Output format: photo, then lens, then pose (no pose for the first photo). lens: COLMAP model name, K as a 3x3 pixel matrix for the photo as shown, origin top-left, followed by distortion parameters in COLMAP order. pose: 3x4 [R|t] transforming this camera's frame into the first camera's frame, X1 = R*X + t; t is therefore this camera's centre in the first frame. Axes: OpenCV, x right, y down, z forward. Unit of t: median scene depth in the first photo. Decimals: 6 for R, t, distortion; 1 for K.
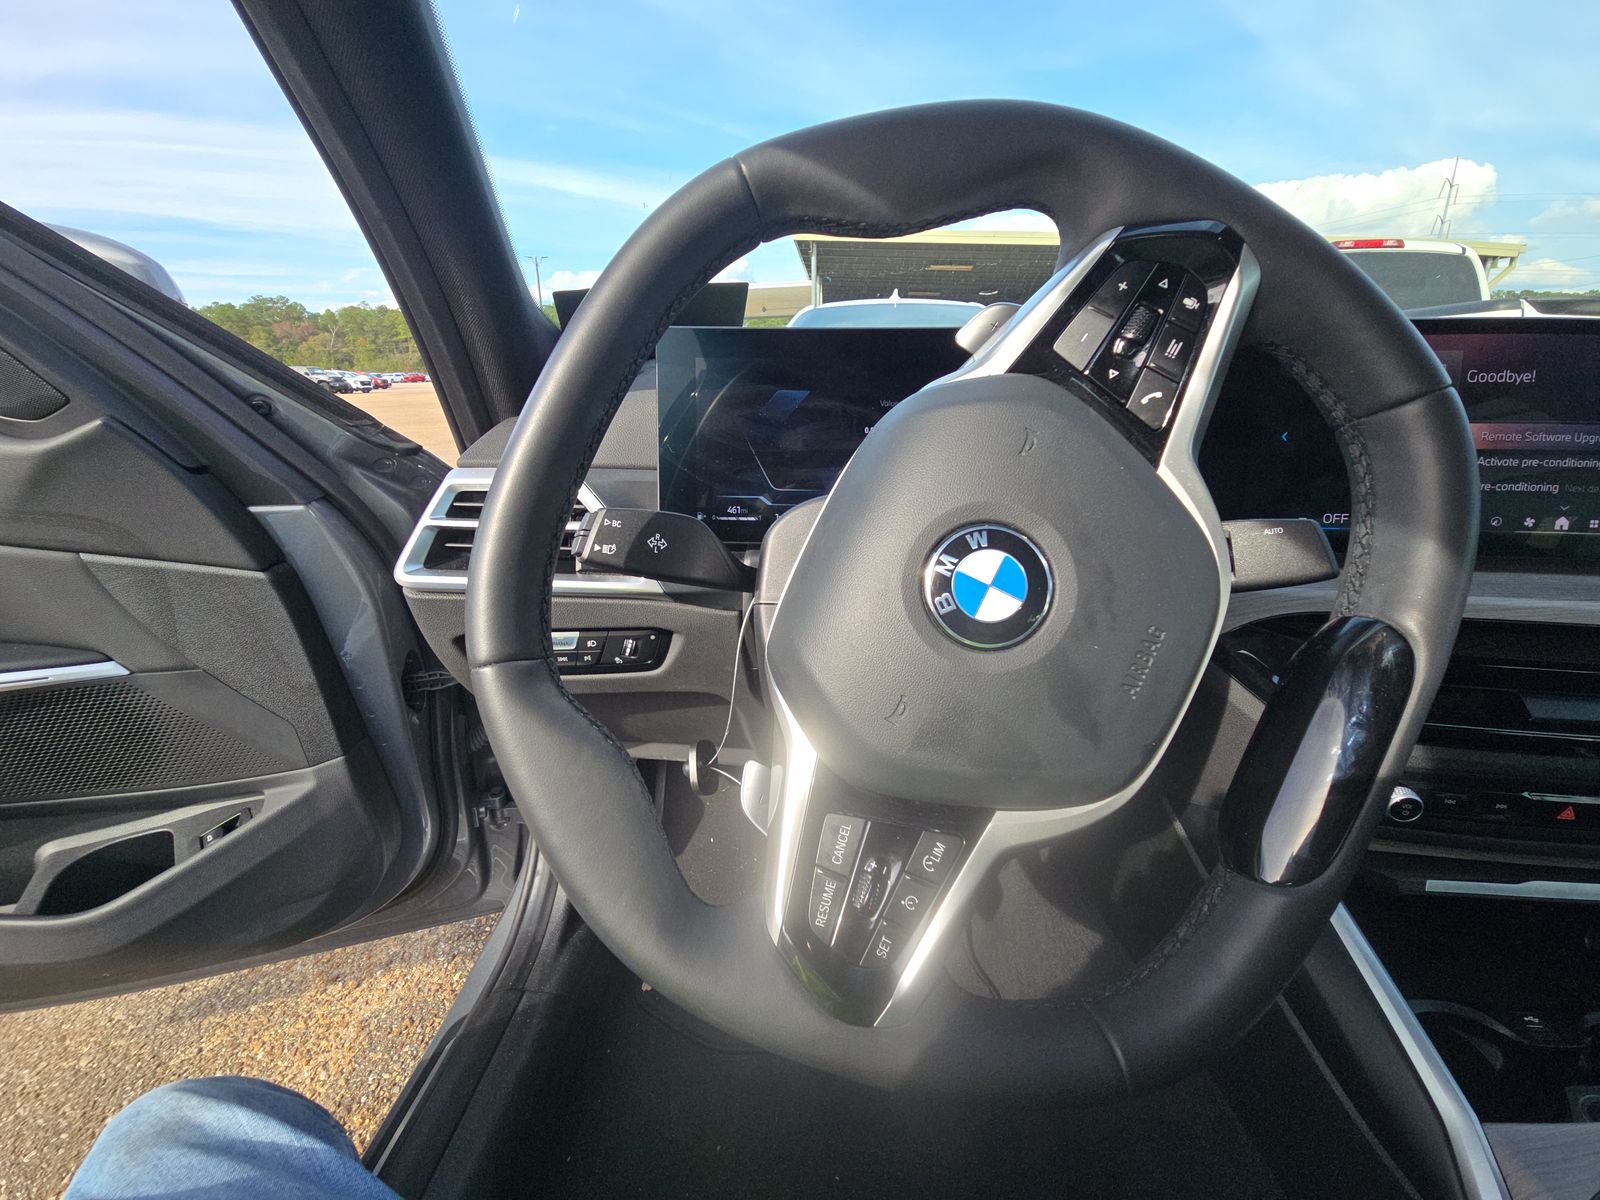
lens RADIAL K [[647.3, 0, 798.7], [0, 647.3, 592.0], [0, 0, 1]] dist [0.014800, -0.009718]
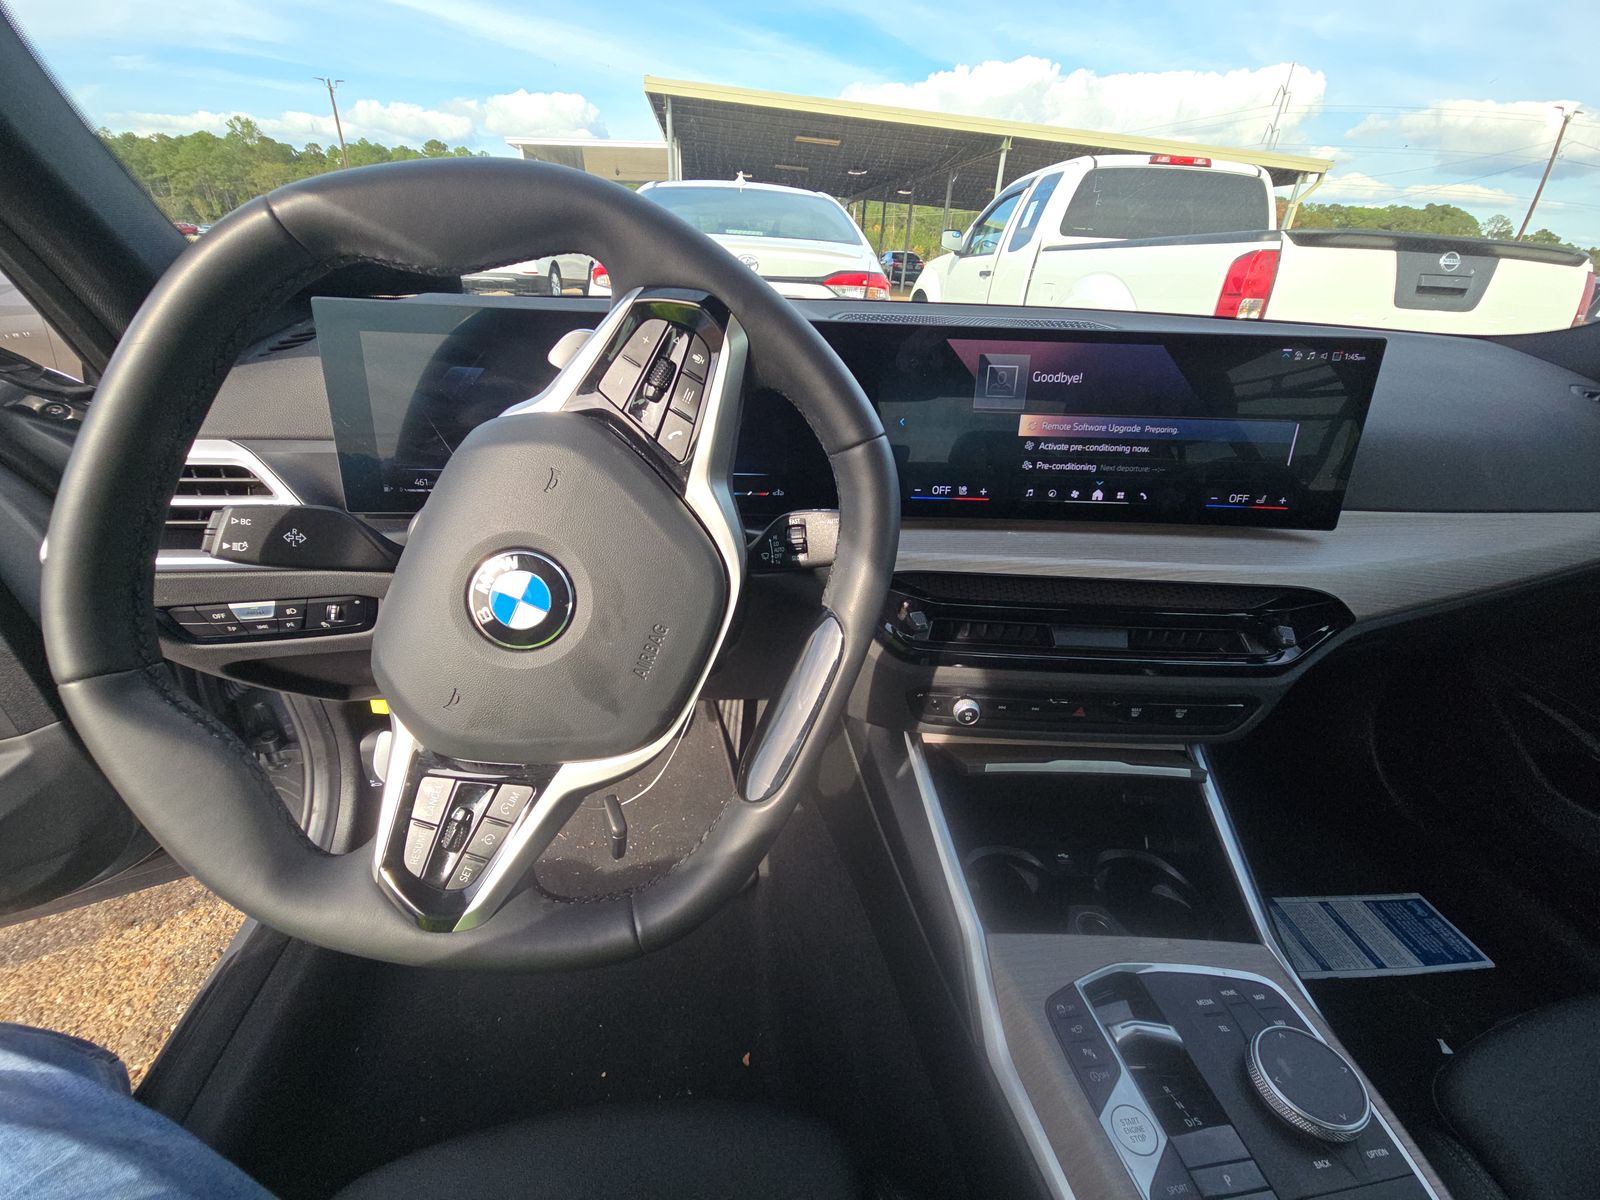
lens RADIAL K [[647.3, 0, 797.2], [0, 647.3, 589.9], [0, 0, 1]] dist [0.014800, -0.009718]
pose [[0.983152, -0.039425, 0.178487, 0.288020], [0.011329, 0.987728, 0.155769, -0.105616], [-0.182438, -0.151123, 0.971534, -0.150866]]
